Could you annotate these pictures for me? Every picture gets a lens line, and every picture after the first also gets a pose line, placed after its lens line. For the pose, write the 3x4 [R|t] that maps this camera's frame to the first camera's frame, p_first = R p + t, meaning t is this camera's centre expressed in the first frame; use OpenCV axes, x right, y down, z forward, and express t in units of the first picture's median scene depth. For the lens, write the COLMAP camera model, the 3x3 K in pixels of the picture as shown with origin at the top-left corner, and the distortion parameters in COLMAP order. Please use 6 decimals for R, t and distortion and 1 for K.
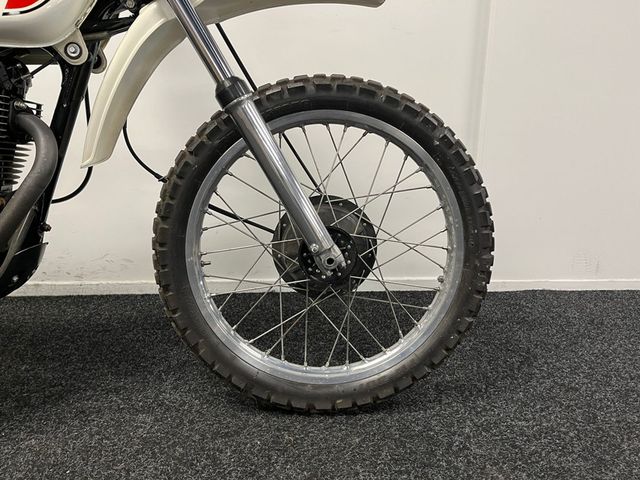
lens RADIAL K [[483.0, 0, 323.9], [0, 483.0, 236.7], [0, 0, 1]] dist [0.060957, -0.082383]
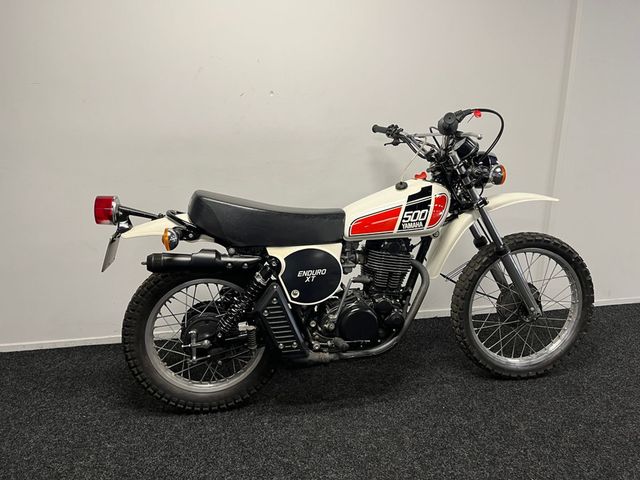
lens RADIAL K [[483.0, 0, 316.5], [0, 483.0, 235.9], [0, 0, 1]] dist [0.060957, -0.082383]
pose [[0.994122, -0.044543, 0.098675, -1.164190], [0.042768, 0.998884, 0.020030, -0.387849], [-0.099457, -0.015692, 0.994918, -1.156734]]
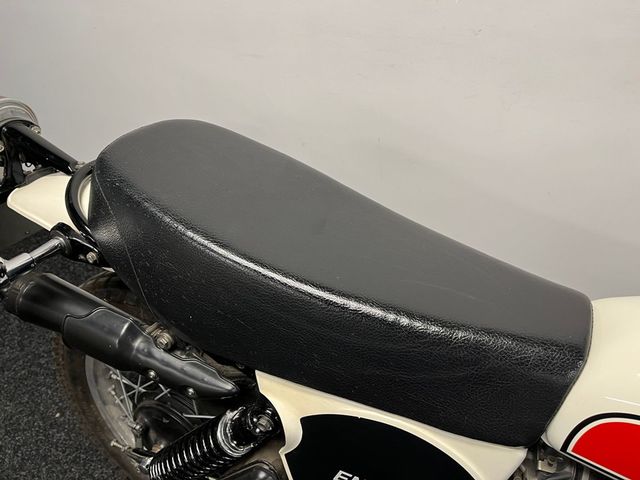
lens RADIAL K [[483.0, 0, 321.8], [0, 483.0, 240.4], [0, 0, 1]] dist [0.060957, -0.082383]
pose [[0.865087, 0.288482, -0.410370, -0.904551], [-0.118360, 0.912375, 0.391871, -0.701539], [0.487459, -0.290431, 0.823428, 0.337589]]
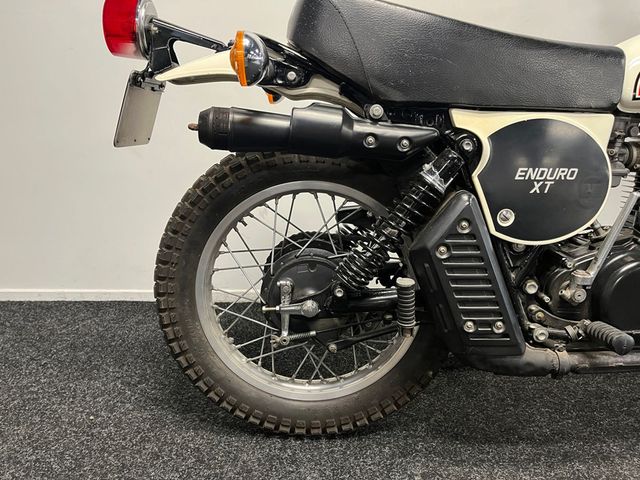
lens RADIAL K [[483.0, 0, 314.8], [0, 483.0, 242.2], [0, 0, 1]] dist [0.060957, -0.082383]
pose [[0.997685, 0.011810, -0.066972, -1.356031], [-0.007678, 0.998070, 0.061623, -0.129133], [0.067571, -0.060966, 0.995850, -0.143993]]
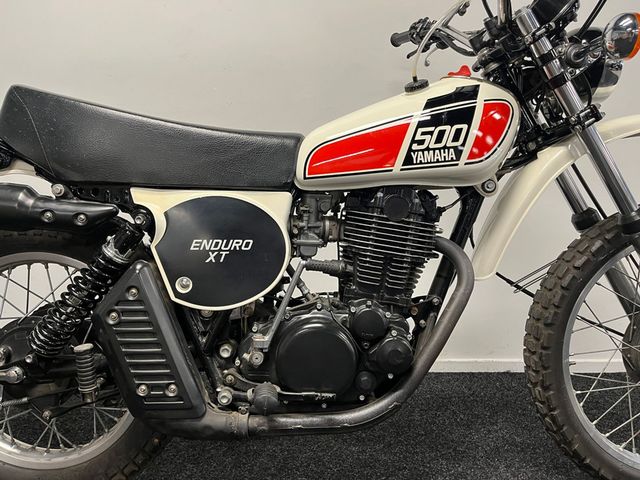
lens RADIAL K [[483.0, 0, 318.7], [0, 483.0, 238.1], [0, 0, 1]] dist [0.060957, -0.082383]
pose [[0.997504, -0.005461, -0.070396, -0.736102], [-0.001184, 0.995571, -0.094007, -0.124216], [0.070598, 0.093856, 0.993080, -0.175232]]
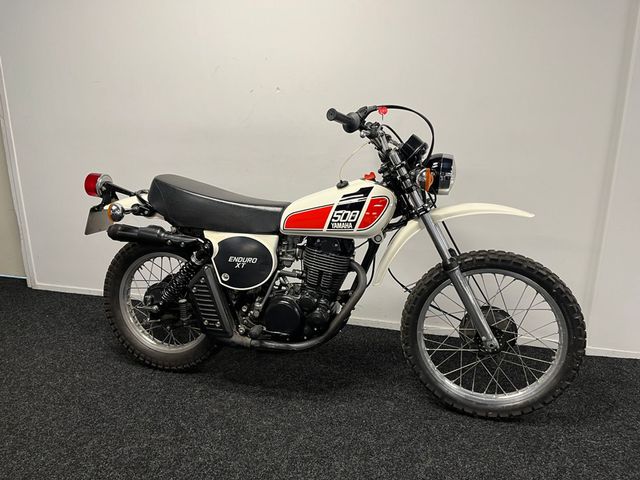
lens RADIAL K [[483.0, 0, 314.6], [0, 483.0, 236.4], [0, 0, 1]] dist [0.060957, -0.082383]
pose [[0.950609, 0.073199, -0.301636, -0.100478], [-0.067771, 0.997296, 0.028437, -0.378816], [0.302902, -0.006590, 0.952999, -1.080725]]
